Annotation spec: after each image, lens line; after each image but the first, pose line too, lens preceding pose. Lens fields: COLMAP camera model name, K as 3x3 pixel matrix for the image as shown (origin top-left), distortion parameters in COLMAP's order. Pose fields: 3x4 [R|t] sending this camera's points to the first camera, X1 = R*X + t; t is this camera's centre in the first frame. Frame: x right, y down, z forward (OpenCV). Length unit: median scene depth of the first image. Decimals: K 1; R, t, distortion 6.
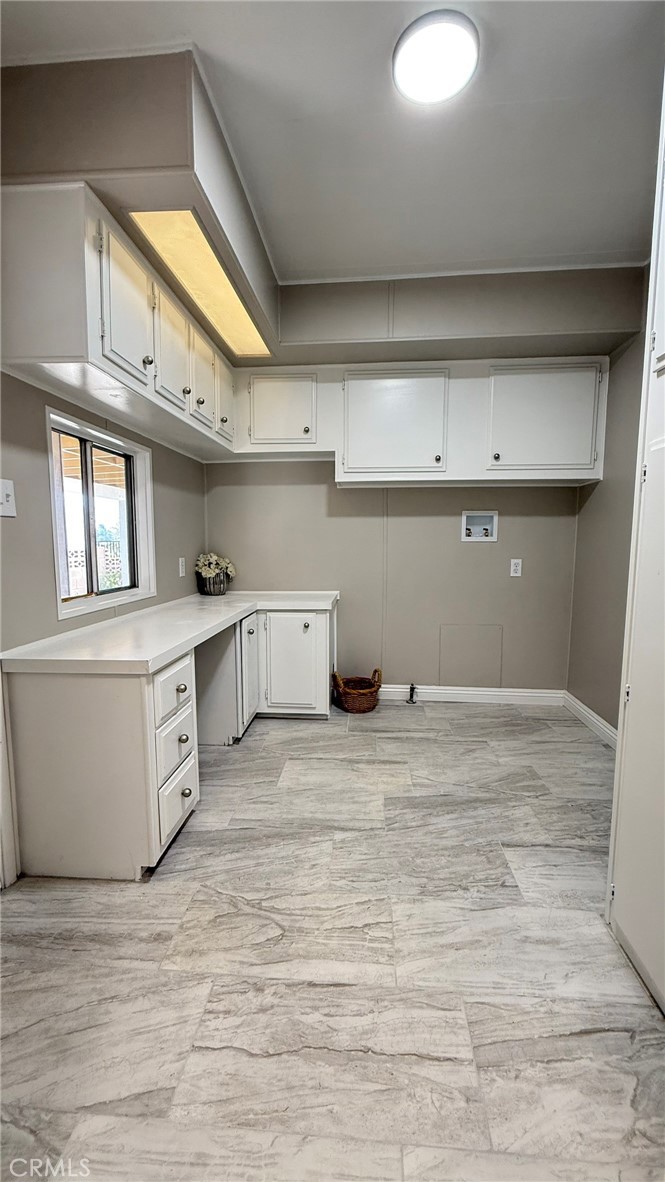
lens RADIAL K [[473.0, 0, 335.6], [0, 473.0, 591.6], [0, 0, 1]] dist [0.000473, 0.000104]
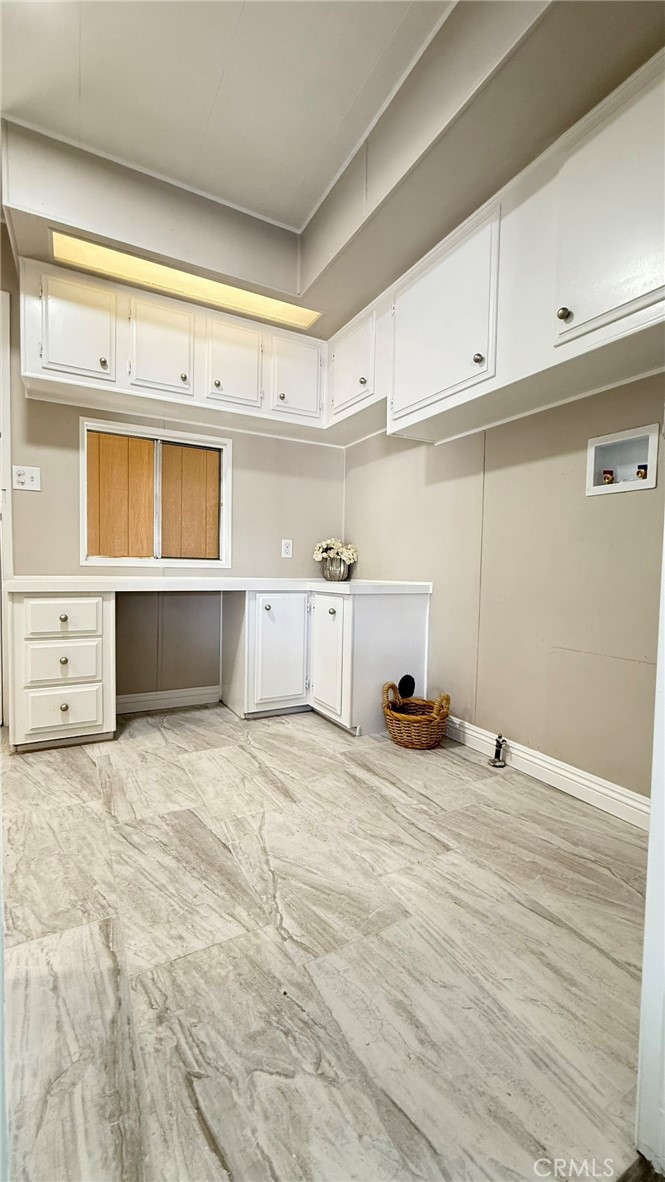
lens RADIAL K [[476.6, 0, 335.9], [0, 476.6, 588.9], [0, 0, 1]] dist [-0.000405, 0.000041]
pose [[0.551985, 0.047757, -0.832486, 0.653527], [-0.109530, 0.993861, -0.015610, 0.045521], [0.826629, 0.099798, 0.553827, 0.543514]]
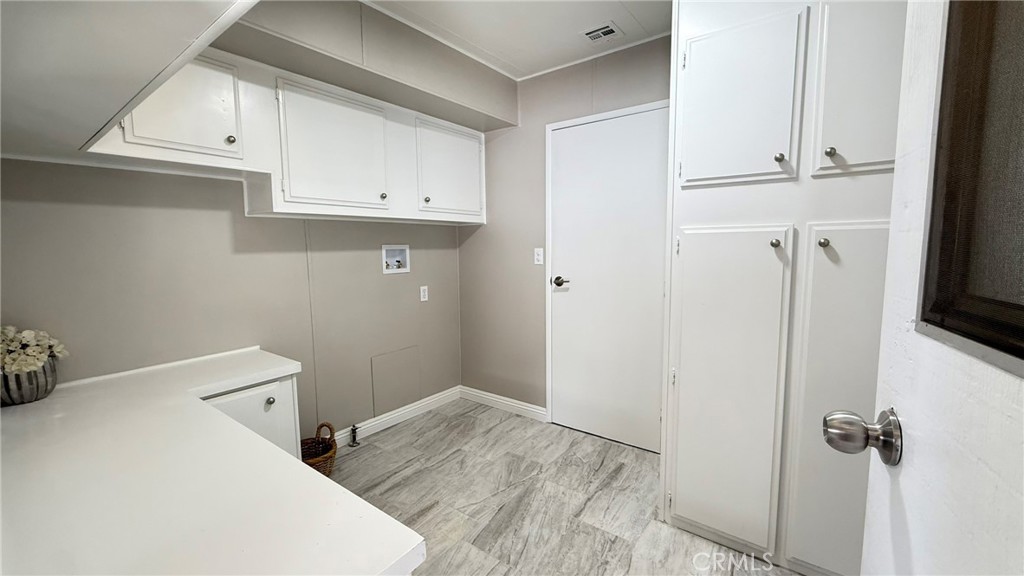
lens RADIAL K [[409.8, 0, 512.3], [0, 409.8, 287.9], [0, 0, 1]] dist [0.000473, 0.000104]
pose [[0.537045, -0.092991, 0.838412, -0.394766], [0.104395, 0.993591, 0.043332, -0.097819], [-0.837069, 0.064255, 0.543312, 0.313701]]
